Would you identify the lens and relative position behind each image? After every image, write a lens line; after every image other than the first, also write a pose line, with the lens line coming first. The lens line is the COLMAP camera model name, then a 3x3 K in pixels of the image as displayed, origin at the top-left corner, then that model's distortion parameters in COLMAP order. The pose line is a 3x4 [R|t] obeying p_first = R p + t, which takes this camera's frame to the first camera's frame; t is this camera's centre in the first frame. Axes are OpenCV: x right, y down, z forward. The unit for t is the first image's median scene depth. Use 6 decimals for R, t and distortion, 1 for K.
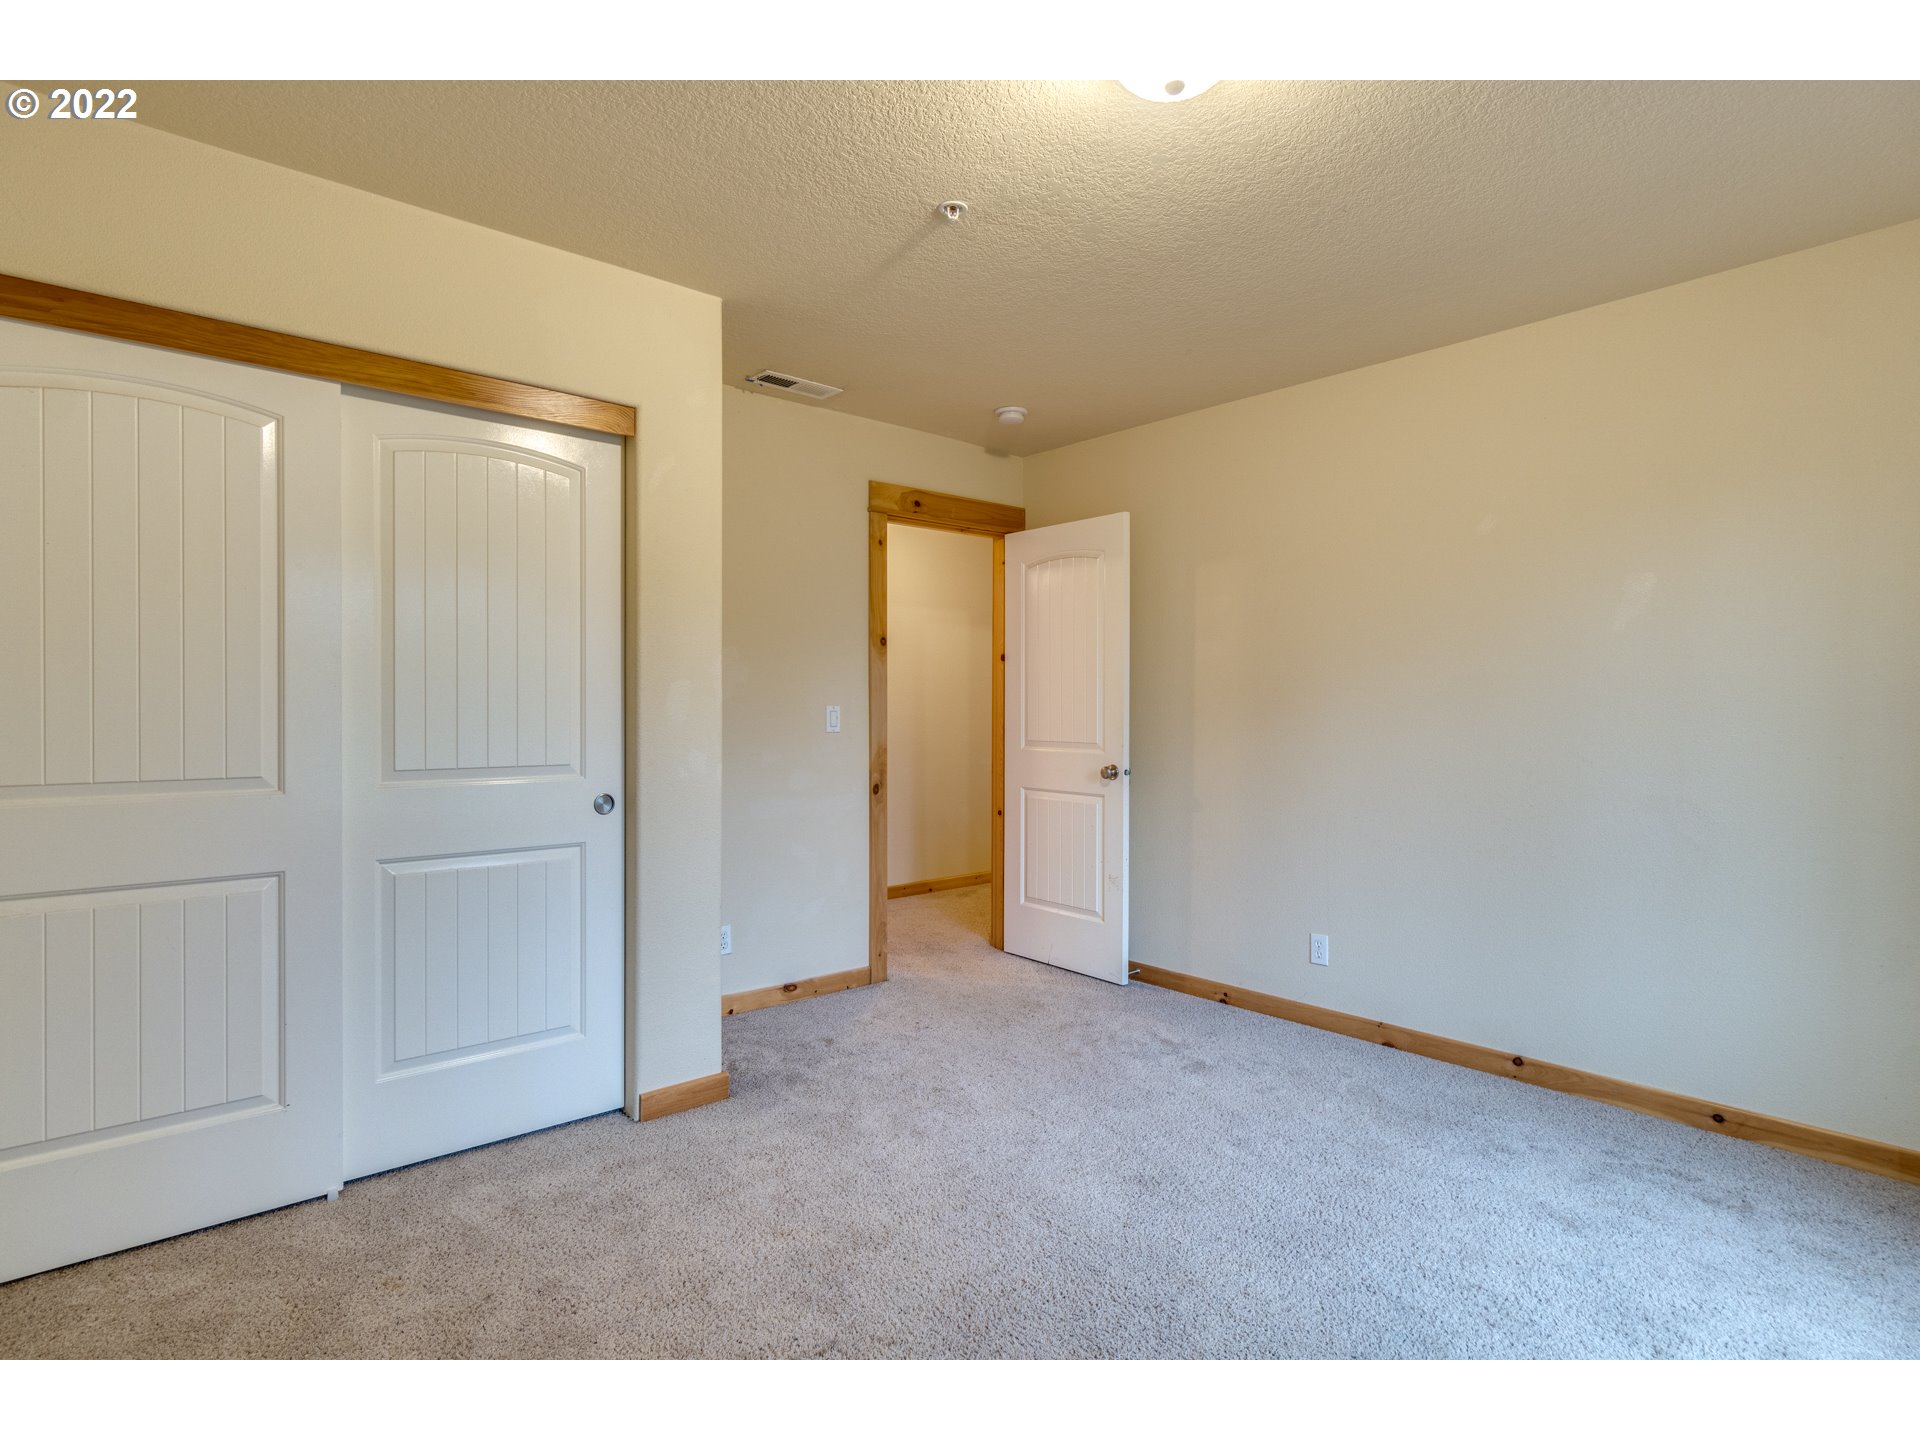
lens RADIAL K [[972.5, 0, 960.0], [0, 972.5, 720.0], [0, 0, 1]] dist [0.000718, -0.000054]
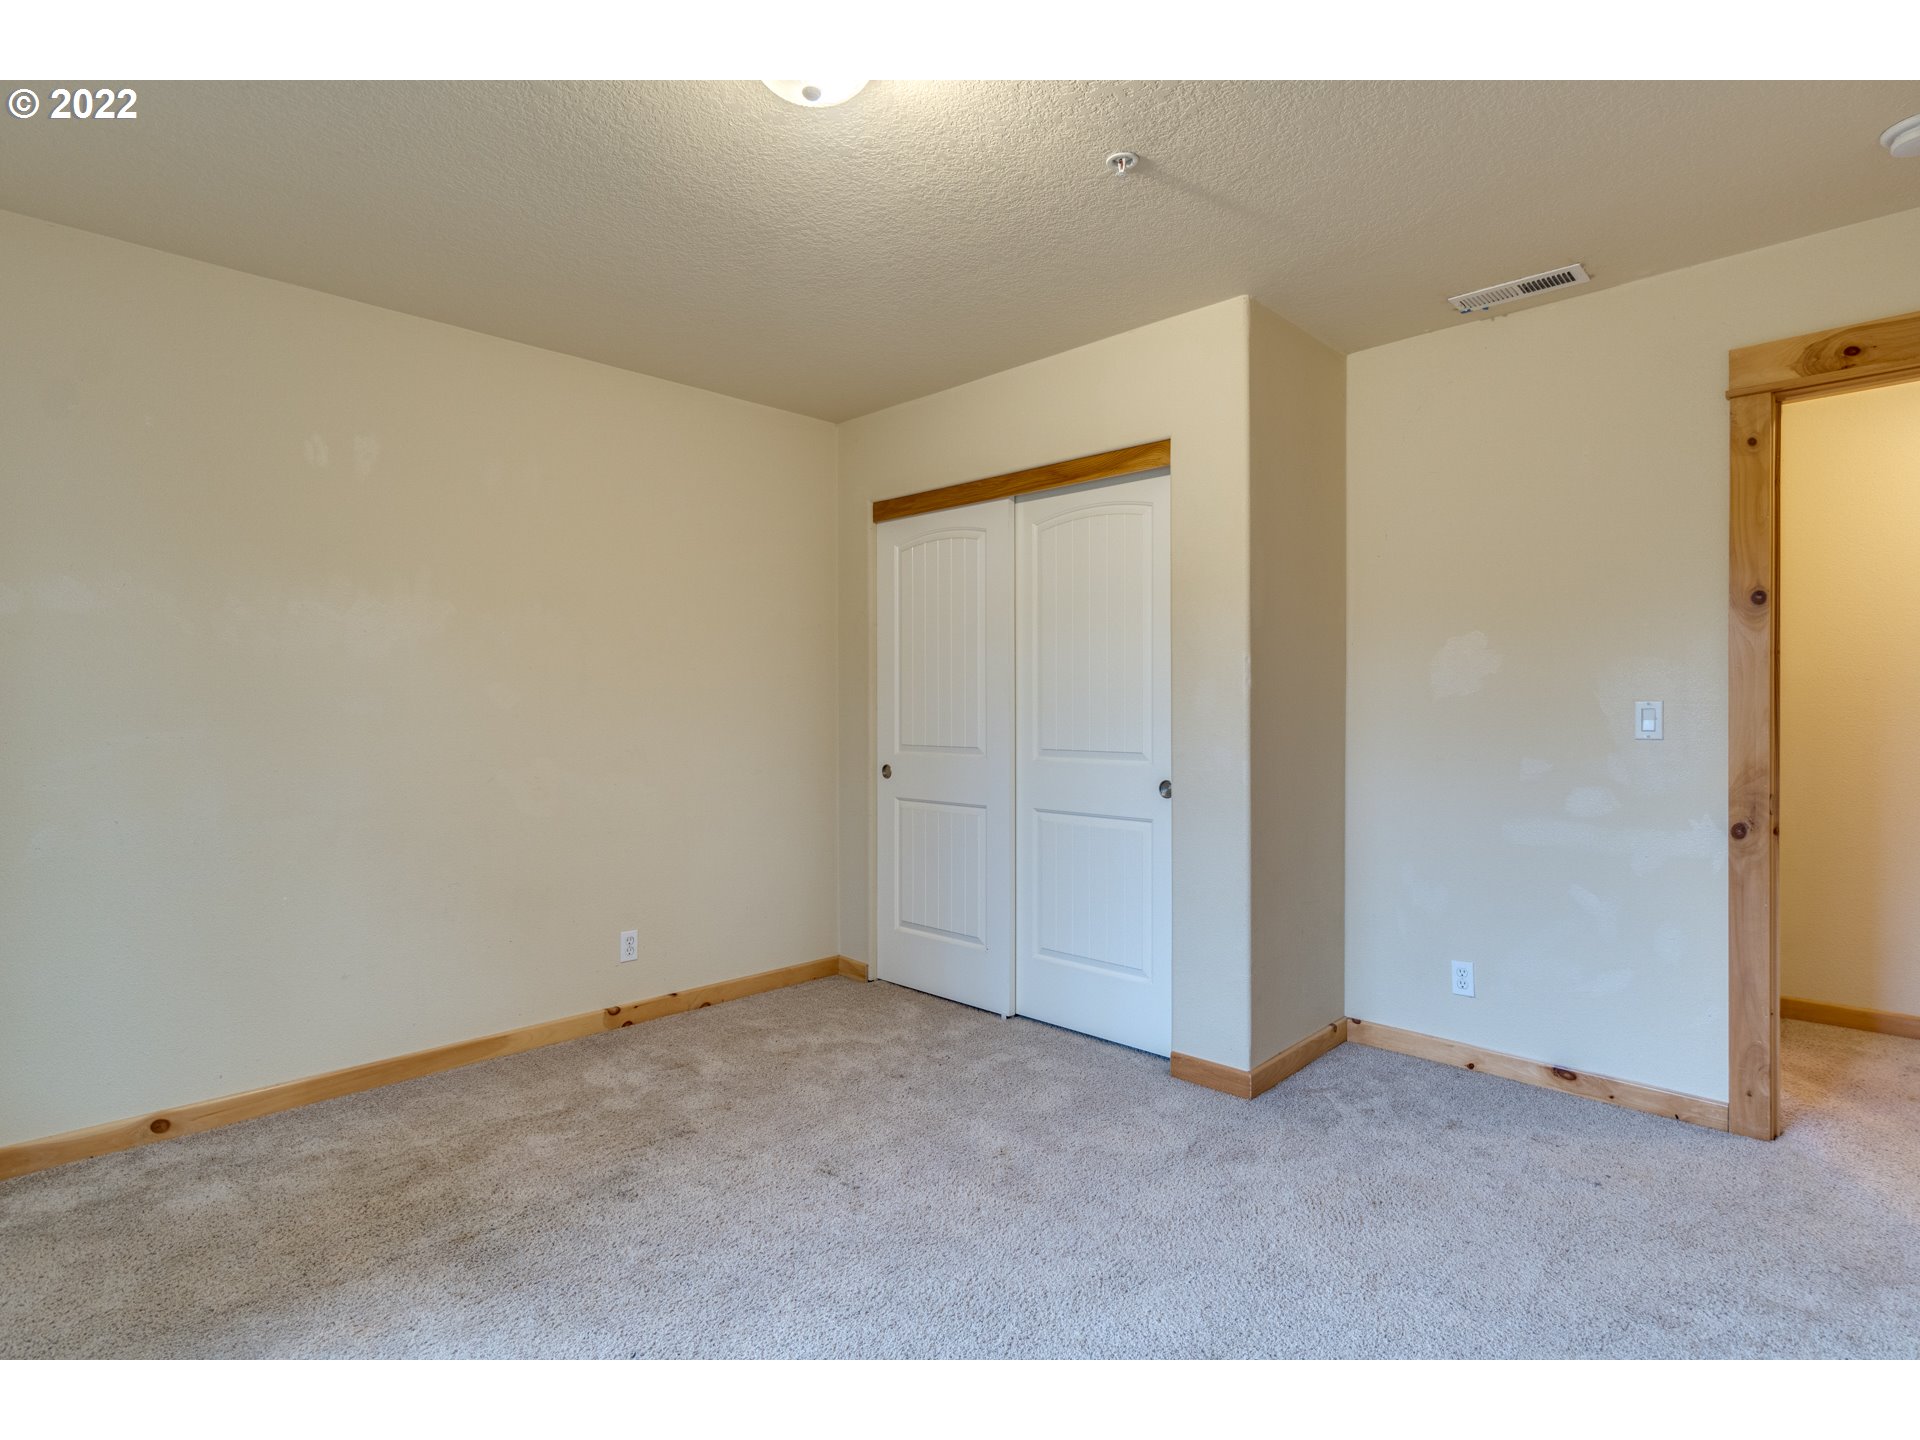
lens RADIAL K [[984.5, 0, 954.1], [0, 984.5, 710.5], [0, 0, 1]] dist [-0.003184, -0.000230]
pose [[0.076126, 0.010682, -0.997041, 0.576325], [-0.004521, 0.999936, 0.010368, -0.014409], [0.997088, 0.003718, 0.076170, 0.488474]]
